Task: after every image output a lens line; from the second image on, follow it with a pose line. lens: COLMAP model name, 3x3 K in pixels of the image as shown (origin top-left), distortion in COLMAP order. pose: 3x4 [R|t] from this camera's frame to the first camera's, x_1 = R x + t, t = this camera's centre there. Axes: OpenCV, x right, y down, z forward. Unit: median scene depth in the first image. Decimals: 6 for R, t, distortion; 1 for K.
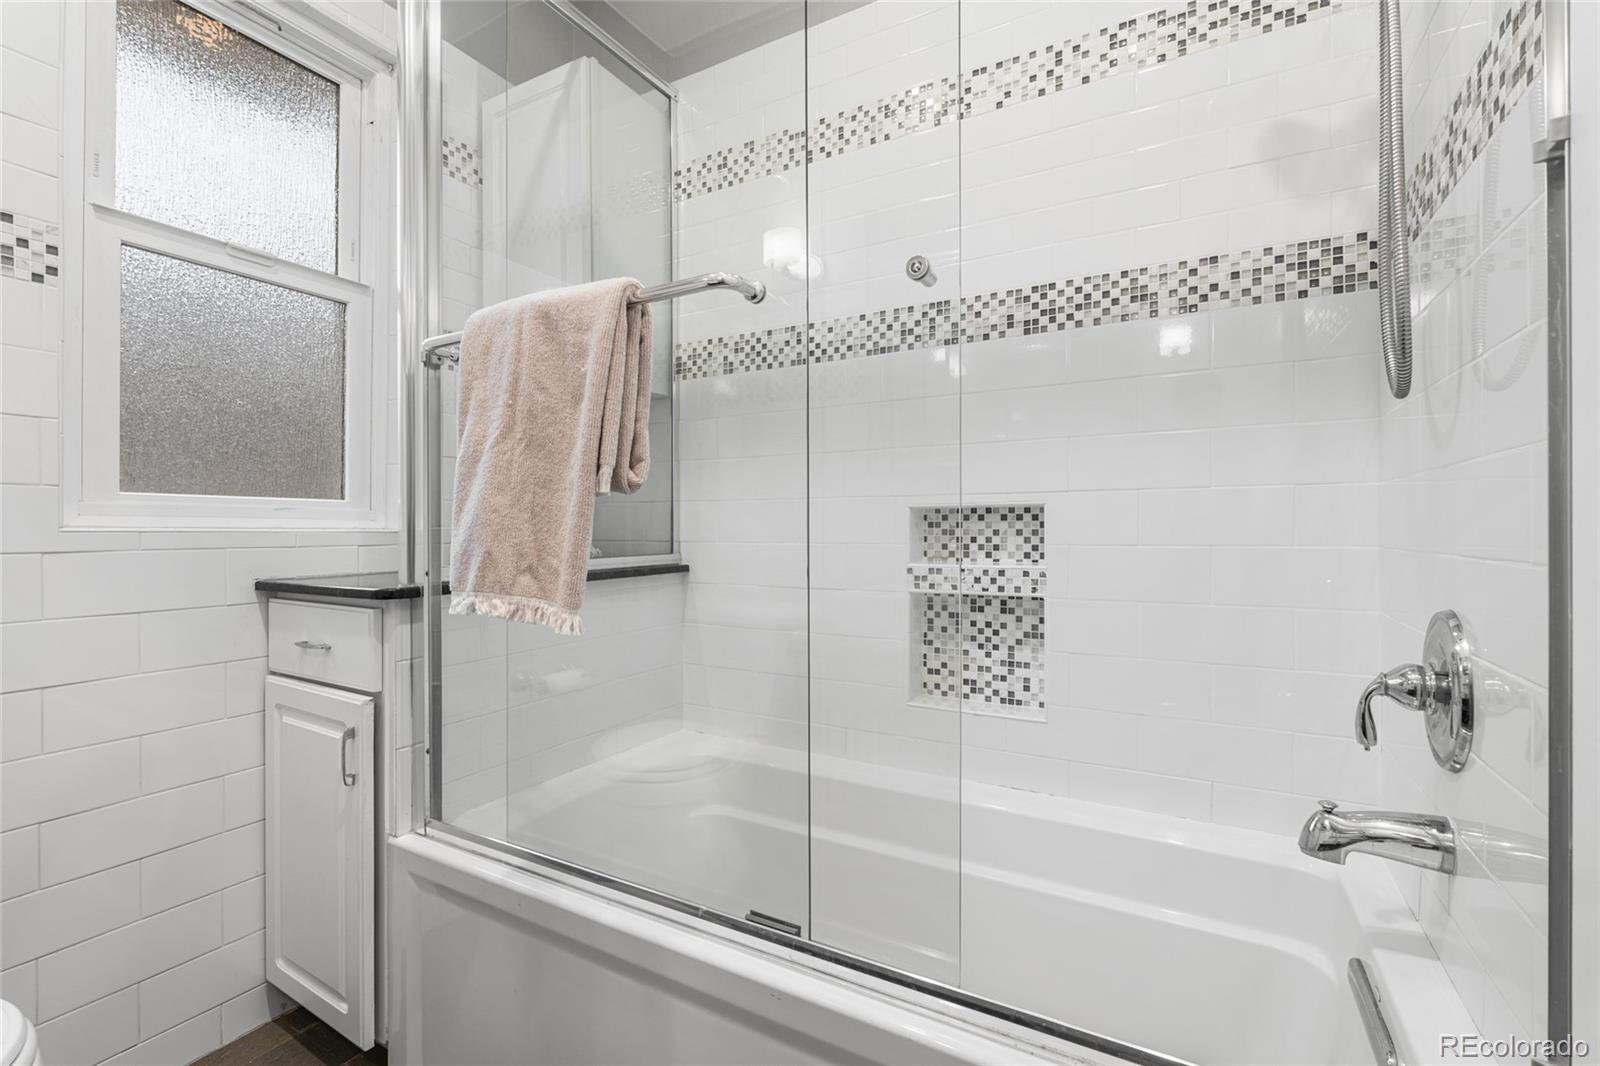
lens RADIAL K [[703.4, 0, 797.5], [0, 703.4, 529.2], [0, 0, 1]] dist [-0.003279, -0.000189]
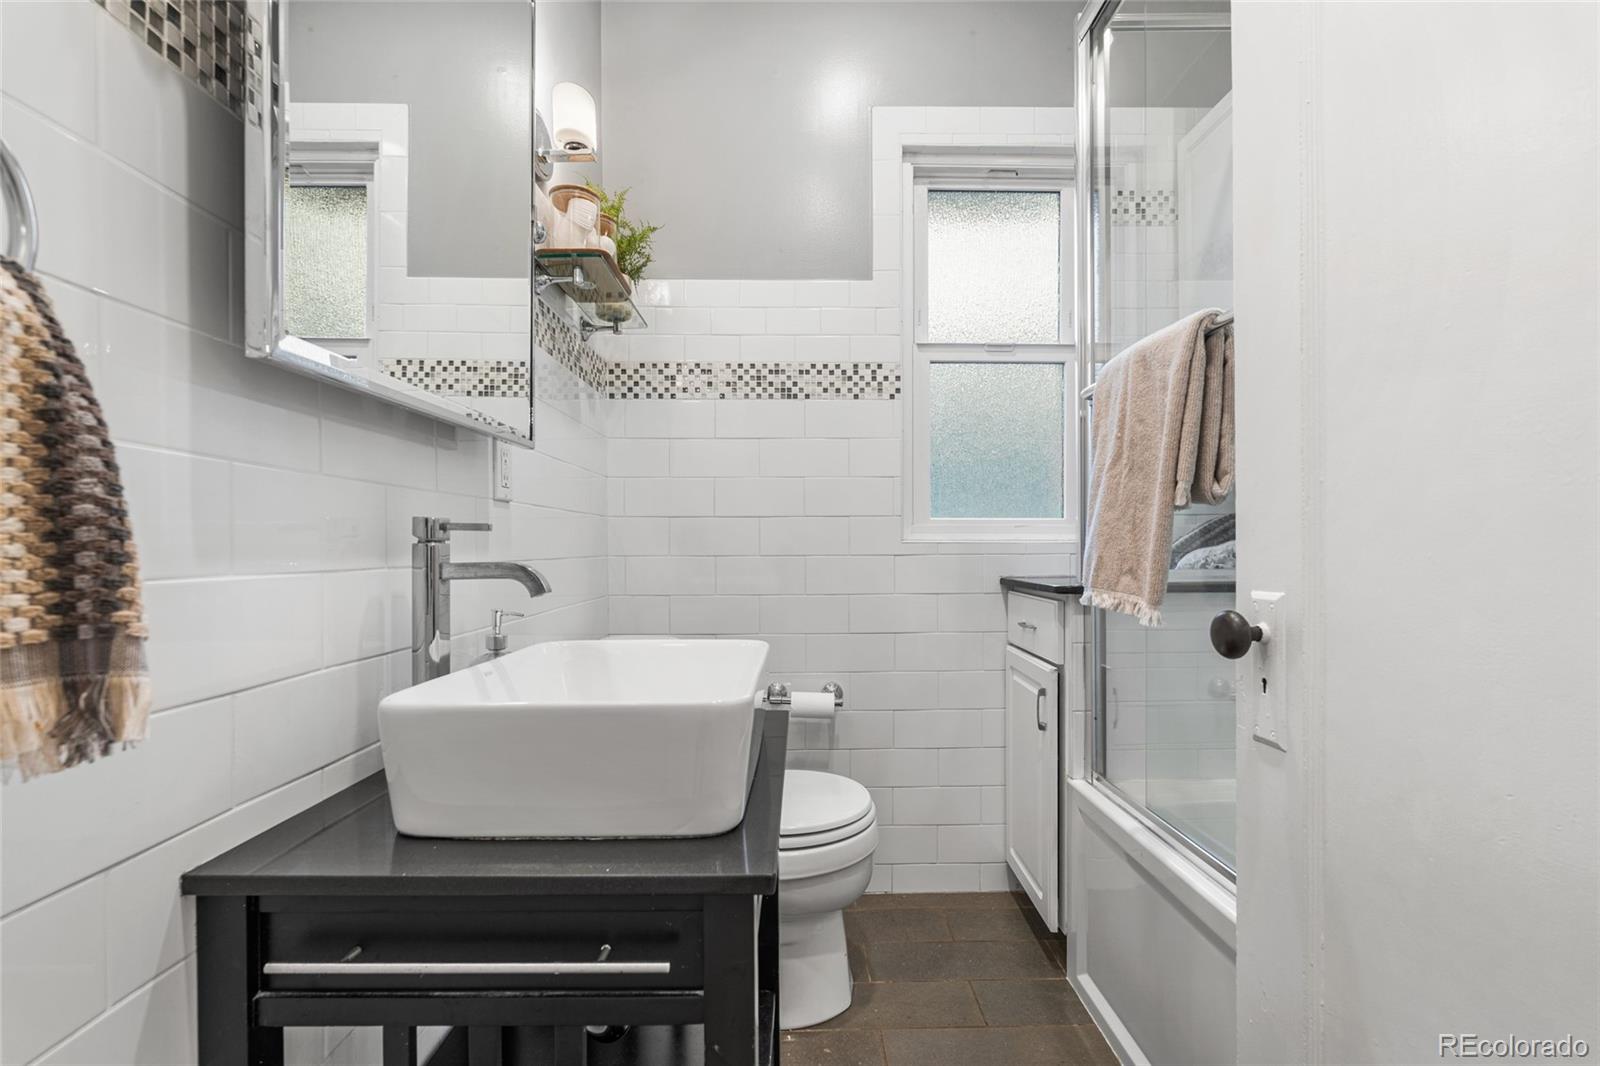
lens RADIAL K [[709.4, 0, 798.1], [0, 709.4, 551.2], [0, 0, 1]] dist [-0.000053, -0.000375]
pose [[0.506879, 0.004882, -0.862004, 0.296478], [0.005378, 0.999947, 0.008826, 0.006691], [0.862001, -0.009109, 0.506825, -0.089799]]
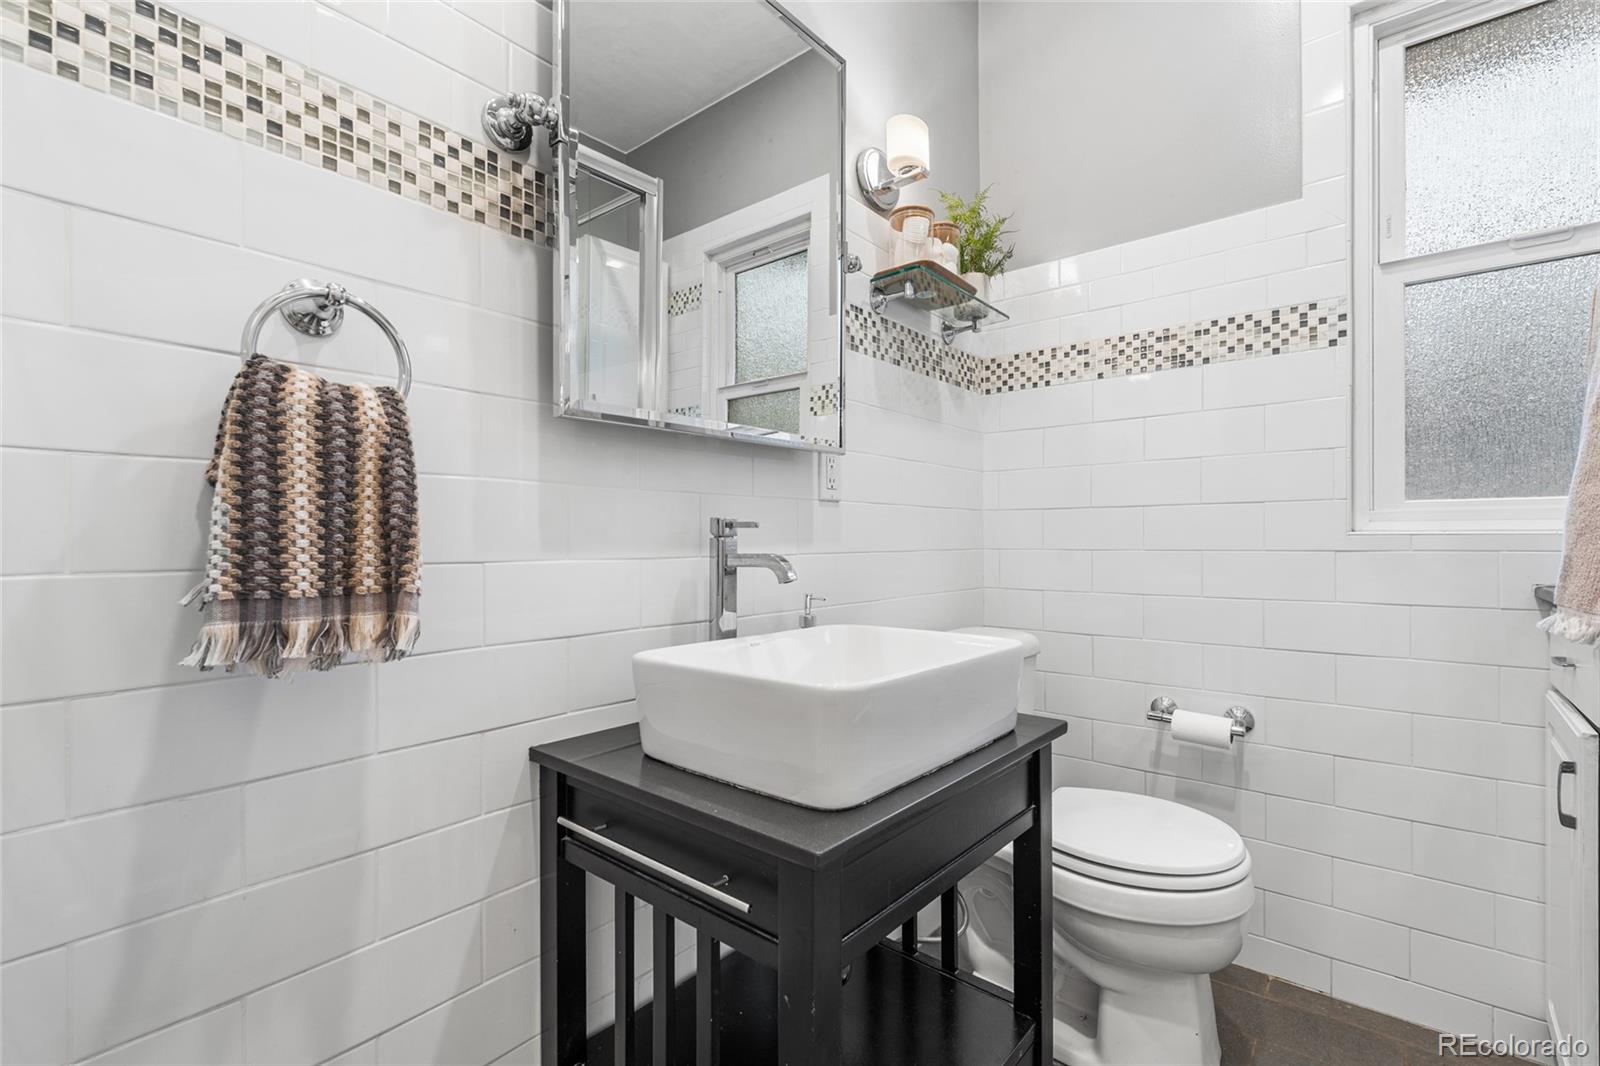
lens RADIAL K [[706.5, 0, 802.0], [0, 706.5, 539.9], [0, 0, 1]] dist [0.000235, 0.000122]
pose [[-0.167639, 0.000490, -0.985848, 0.375833], [0.006512, 0.999979, -0.000610, 0.006753], [0.985827, -0.006522, -0.167639, 0.221962]]
